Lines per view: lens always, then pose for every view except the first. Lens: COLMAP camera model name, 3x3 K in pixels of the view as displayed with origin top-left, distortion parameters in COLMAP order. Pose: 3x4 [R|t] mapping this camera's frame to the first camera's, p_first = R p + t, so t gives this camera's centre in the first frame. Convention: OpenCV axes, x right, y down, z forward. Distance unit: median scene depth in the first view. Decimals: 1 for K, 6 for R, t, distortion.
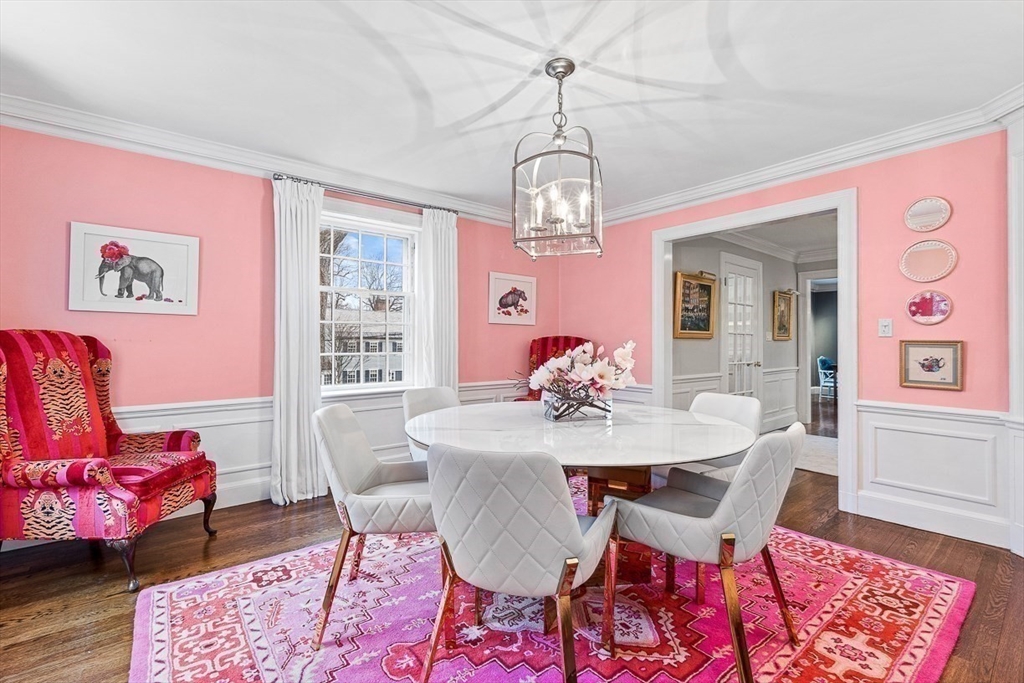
lens RADIAL K [[456.4, 0, 510.8], [0, 456.4, 338.8], [0, 0, 1]] dist [-0.003178, 0.001047]
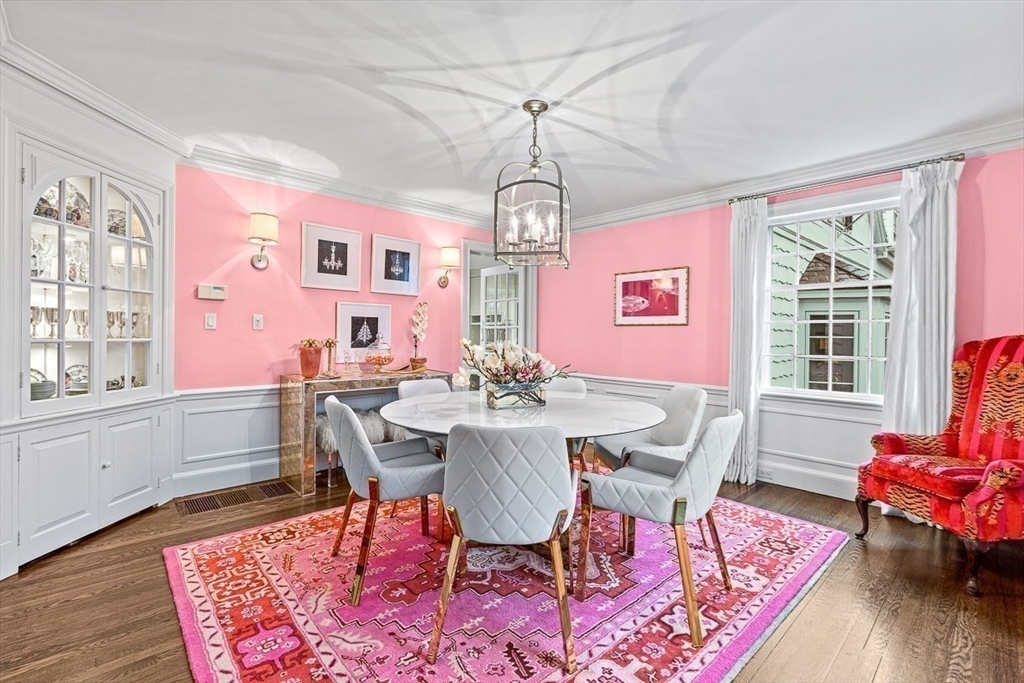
lens RADIAL K [[456.4, 0, 512.9], [0, 456.4, 337.6], [0, 0, 1]] dist [-0.003178, 0.001047]
pose [[-0.998294, -0.012042, -0.057124, 0.216634], [-0.012122, 0.999926, 0.001055, 0.000125], [0.057107, 0.001746, -0.998367, 2.084367]]
